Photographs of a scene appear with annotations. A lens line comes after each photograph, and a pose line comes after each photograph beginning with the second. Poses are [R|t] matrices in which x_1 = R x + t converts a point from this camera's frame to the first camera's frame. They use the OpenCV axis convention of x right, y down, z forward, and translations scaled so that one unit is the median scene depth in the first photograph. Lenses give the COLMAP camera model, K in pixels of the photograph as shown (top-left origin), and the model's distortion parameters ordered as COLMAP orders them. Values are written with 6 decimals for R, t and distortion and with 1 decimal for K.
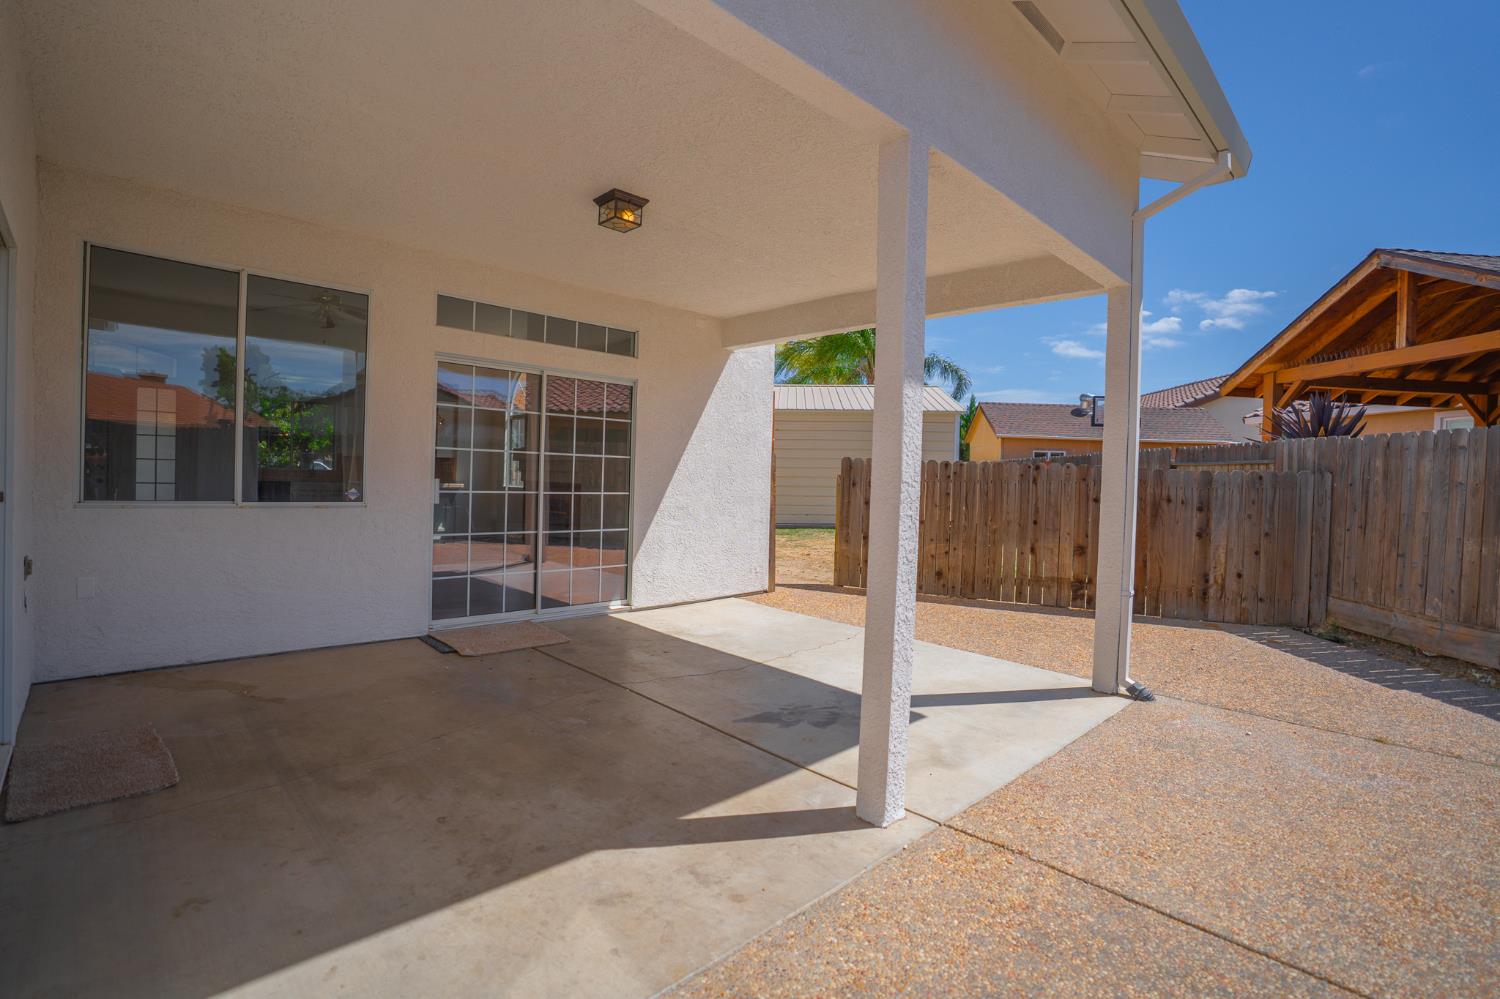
lens RADIAL K [[696.6, 0, 753.3], [0, 696.6, 493.4], [0, 0, 1]] dist [-0.073377, 0.028852]
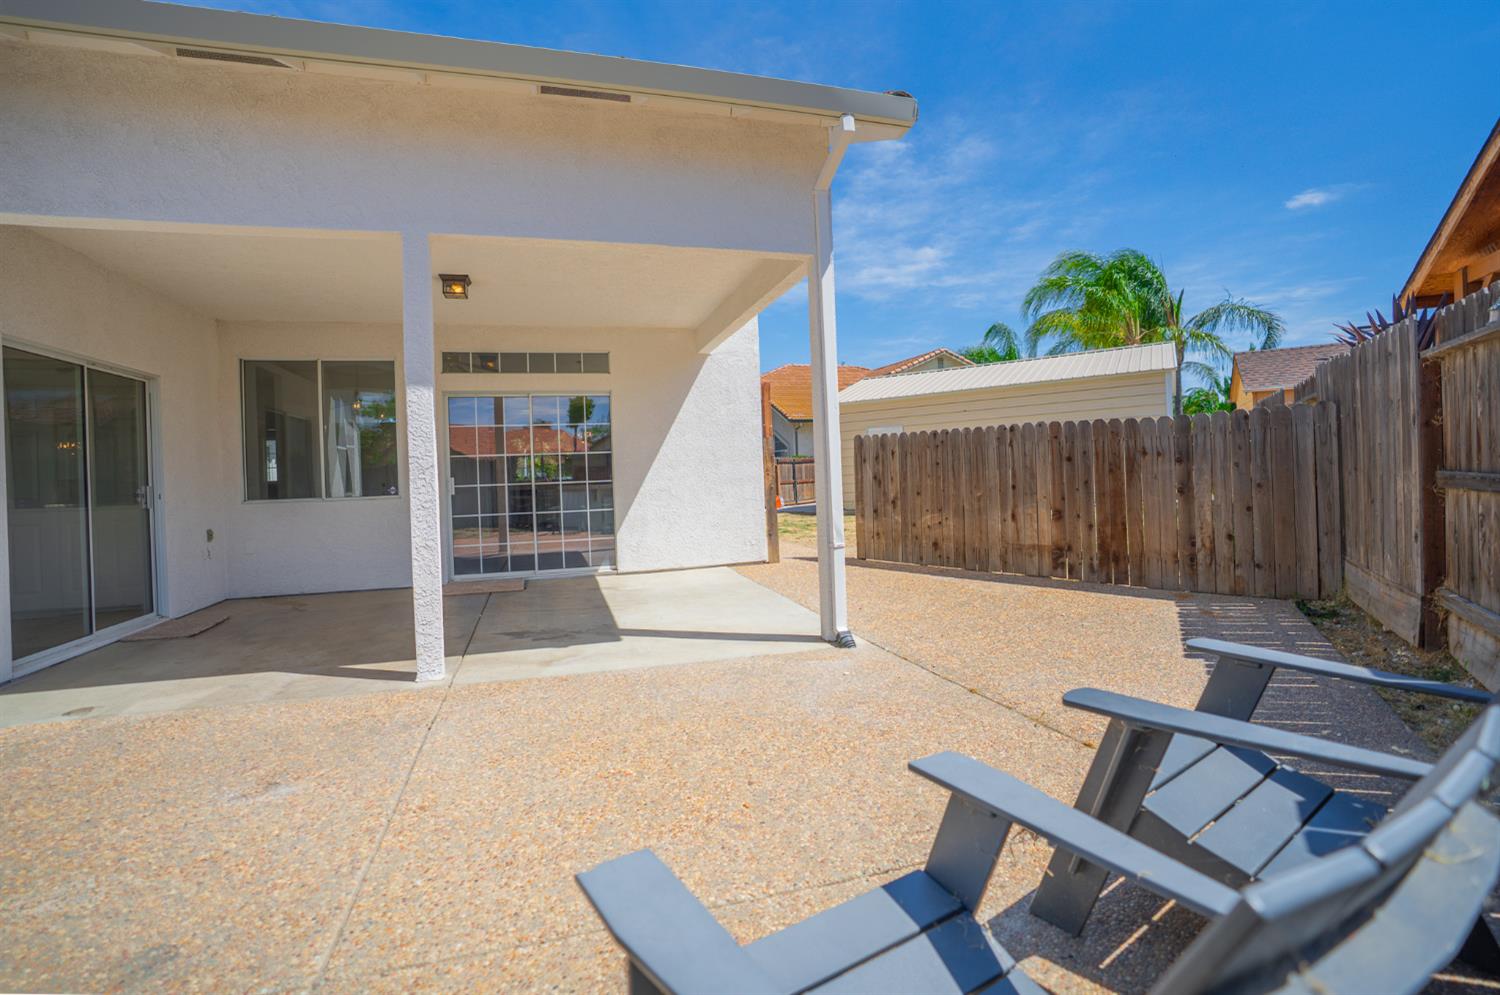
lens RADIAL K [[718.6, 0, 755.5], [0, 718.6, 493.8], [0, 0, 1]] dist [-0.076588, 0.032716]
pose [[0.884268, -0.051311, -0.464153, 0.624689], [0.053935, 0.998515, -0.007630, 0.045284], [0.463856, -0.018287, 0.885722, -0.029315]]
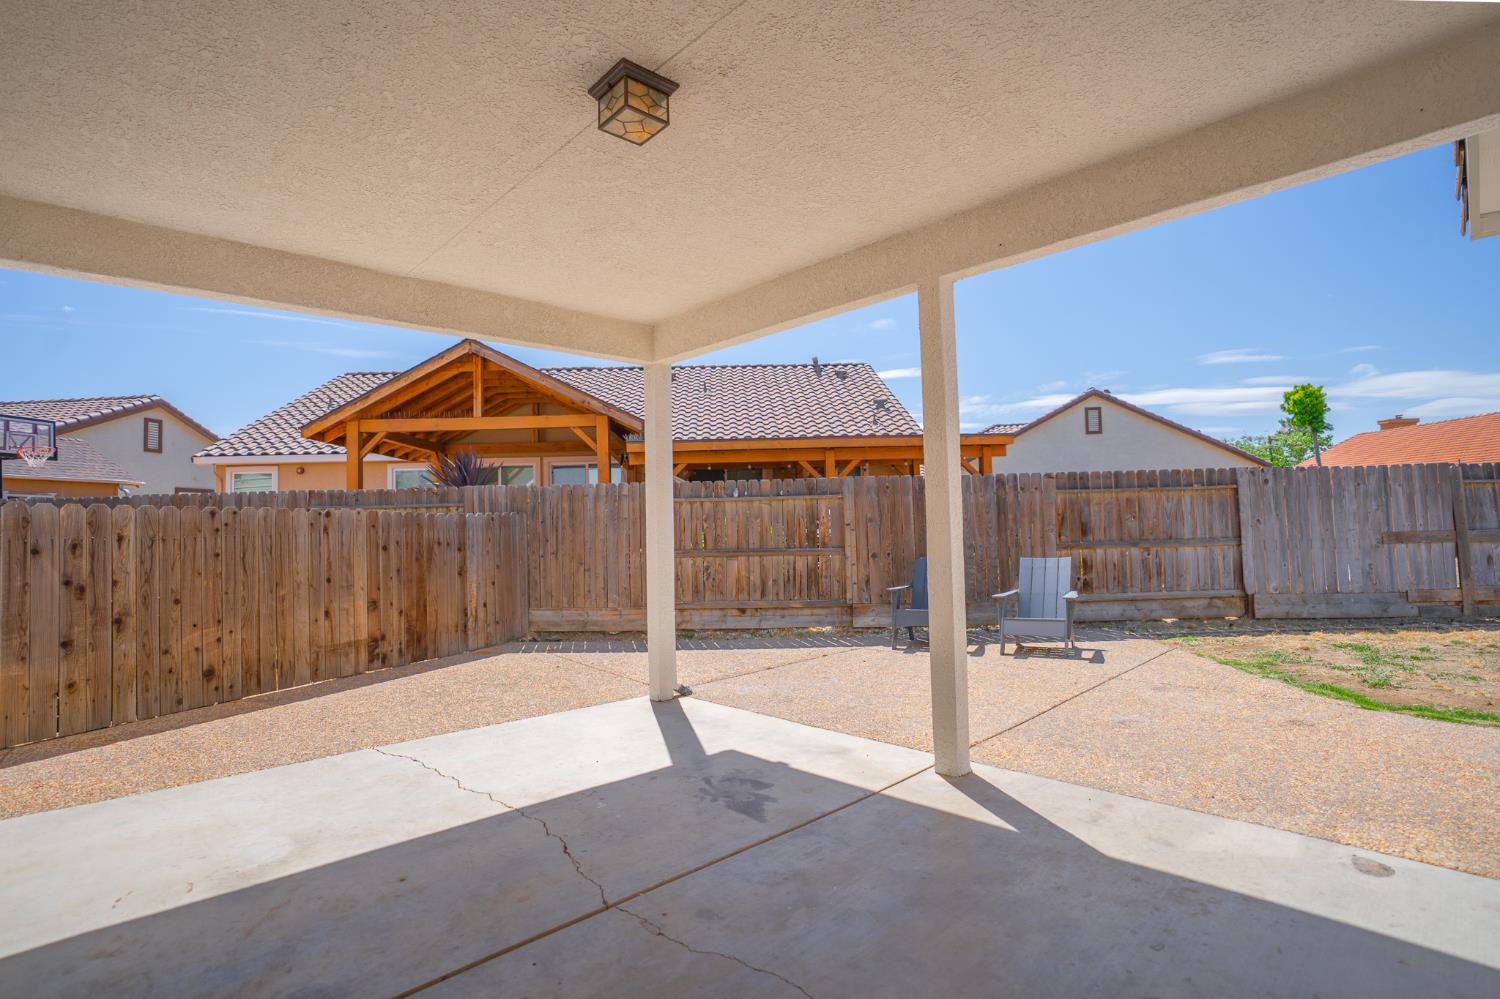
lens RADIAL K [[718.6, 0, 755.5], [0, 718.6, 495.8], [0, 0, 1]] dist [-0.076588, 0.032716]
pose [[0.011007, 0.006813, 0.999916, -0.488479], [0.047751, 0.998832, -0.007332, -0.032676], [-0.998799, 0.047828, 0.010669, 0.539010]]
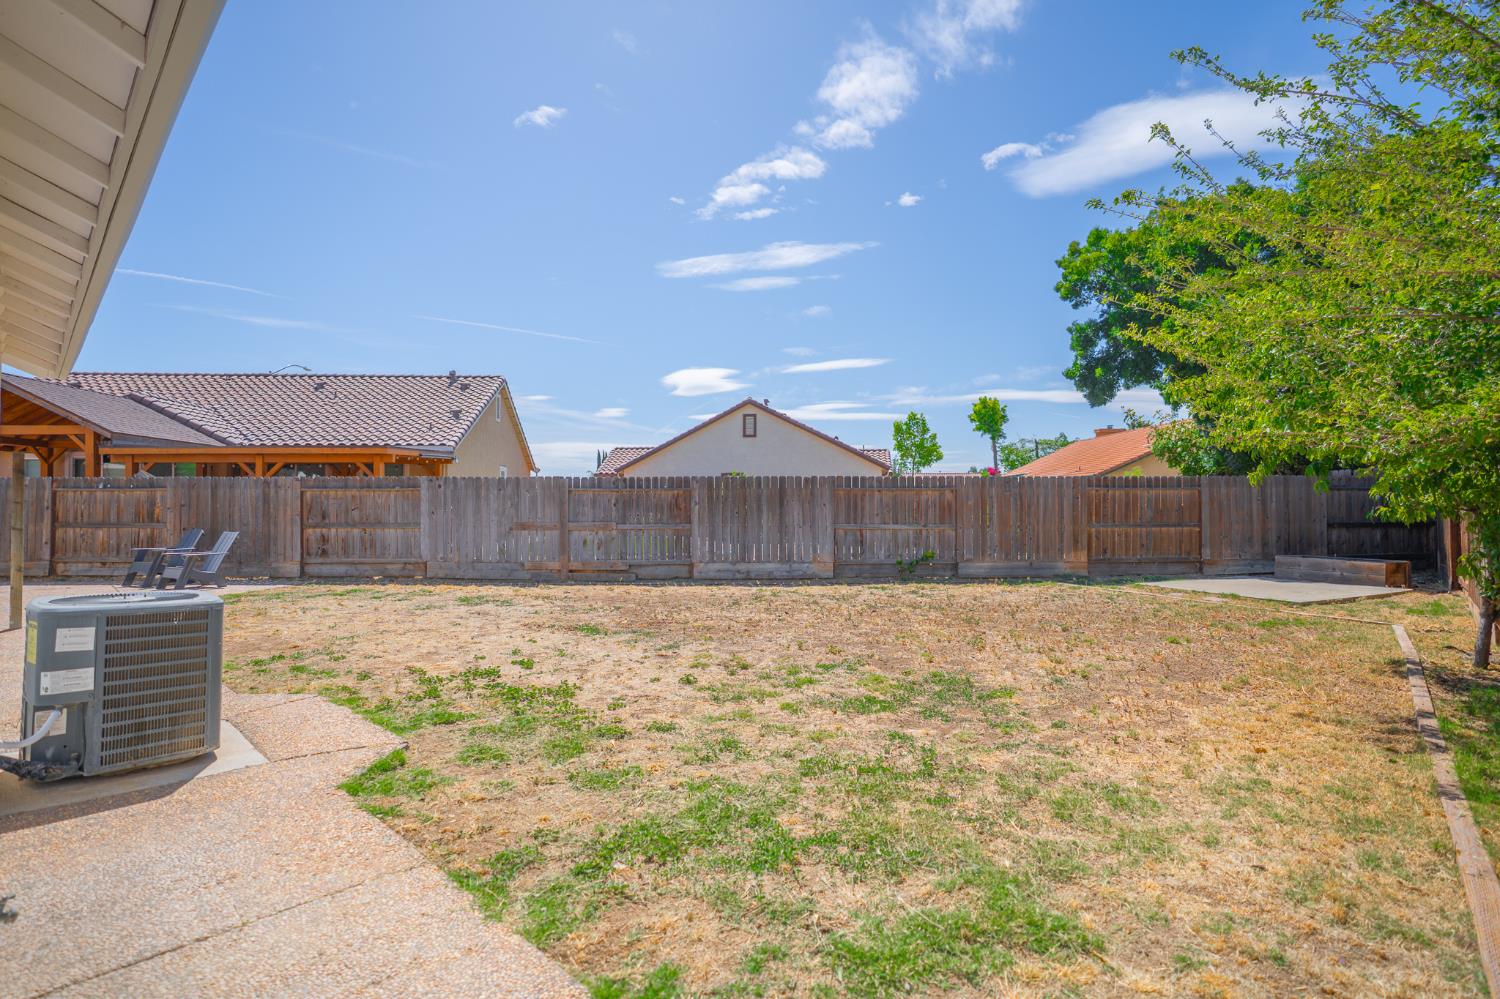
lens RADIAL K [[718.6, 0, 755.5], [0, 718.6, 495.8], [0, 0, 1]] dist [-0.076588, 0.032716]
pose [[-0.051475, -0.014020, 0.998576, -1.185545], [0.023815, 0.999600, 0.015262, -0.006779], [-0.998390, 0.024566, -0.051121, -1.159628]]
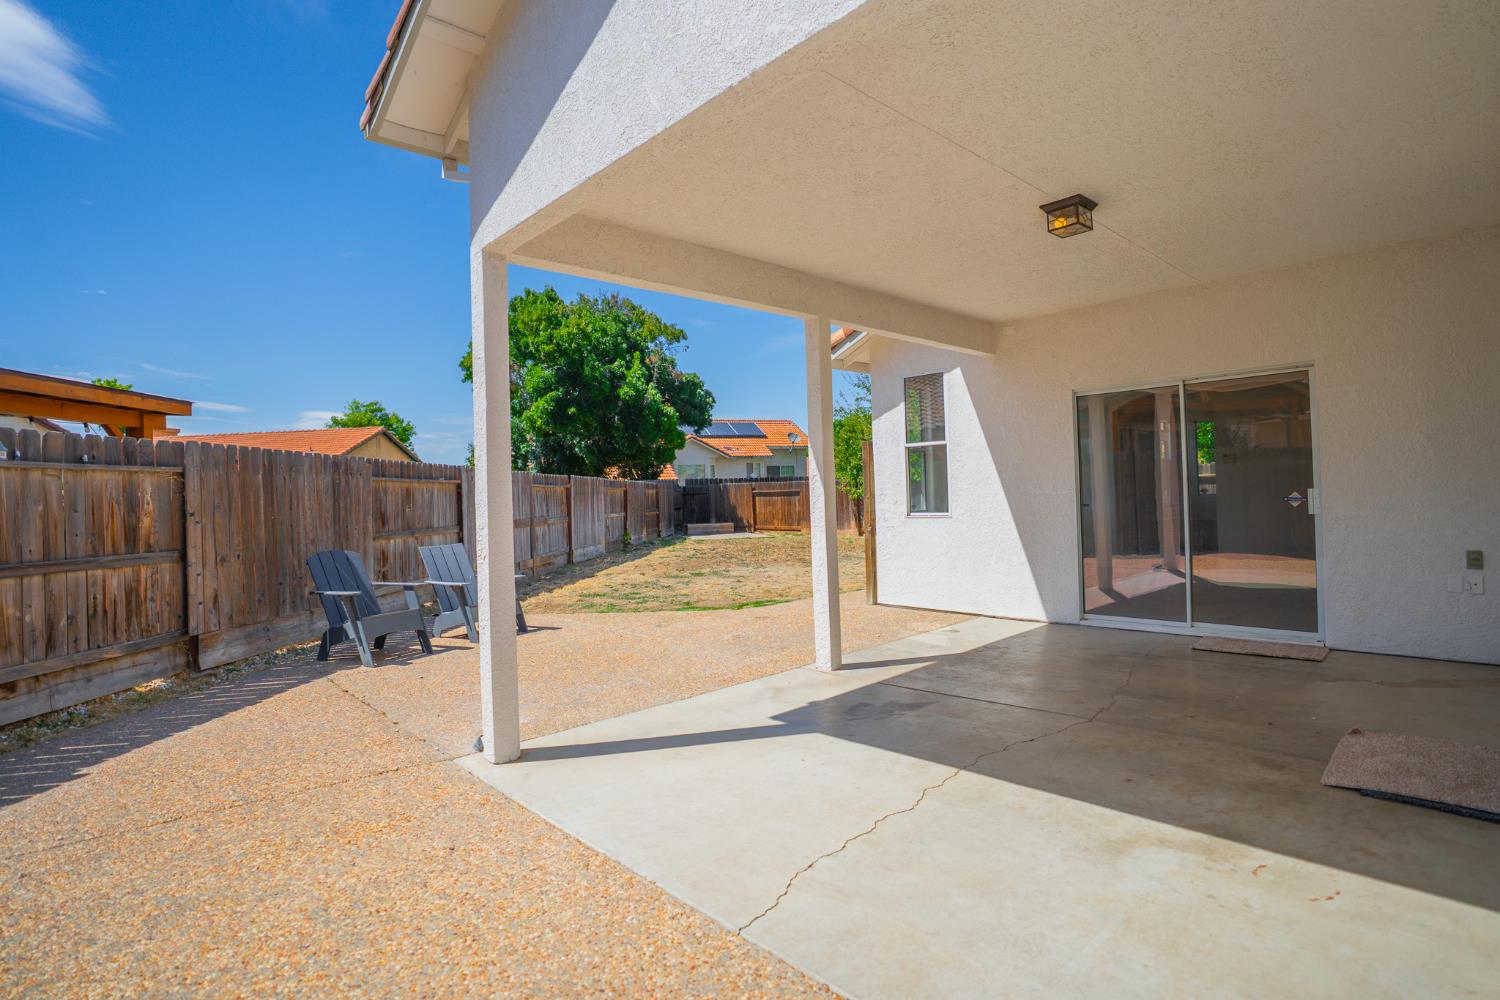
lens RADIAL K [[749.3, 0, 750.0], [0, 749.3, 500.0], [0, 0, 1]] dist [-0.041422, 0.000288]
pose [[-0.999366, -0.000451, 0.035599, 0.133434], [0.000586, 0.999576, 0.029098, -0.023497], [-0.035597, 0.029100, -0.998942, 1.231698]]
